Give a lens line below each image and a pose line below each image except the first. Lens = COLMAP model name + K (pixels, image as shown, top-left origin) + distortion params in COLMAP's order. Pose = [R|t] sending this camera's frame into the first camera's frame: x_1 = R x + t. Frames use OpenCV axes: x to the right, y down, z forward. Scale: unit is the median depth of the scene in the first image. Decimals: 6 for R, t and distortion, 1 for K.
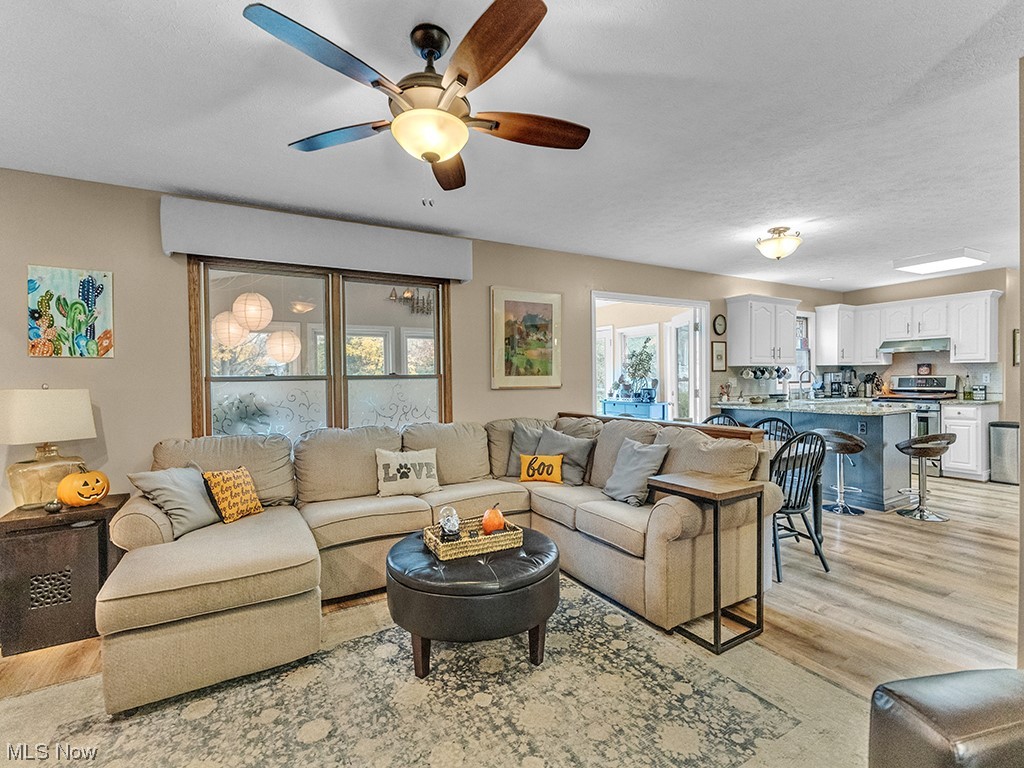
lens RADIAL K [[469.9, 0, 513.0], [0, 469.9, 385.9], [0, 0, 1]] dist [0.000736, -0.000044]
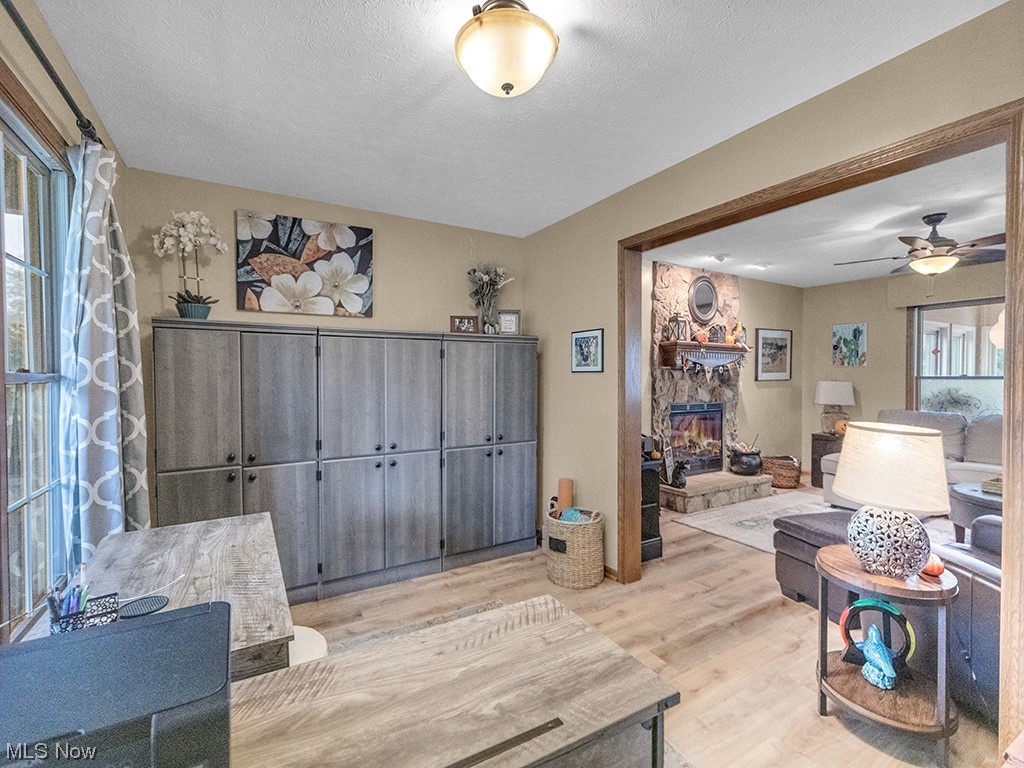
lens RADIAL K [[469.9, 0, 514.1], [0, 469.9, 384.4], [0, 0, 1]] dist [0.000736, -0.000044]
pose [[0.007004, 0.027562, -0.999596, 0.855985], [-0.021414, 0.999395, 0.027406, -0.004385], [0.999746, 0.021213, 0.007590, -0.375596]]
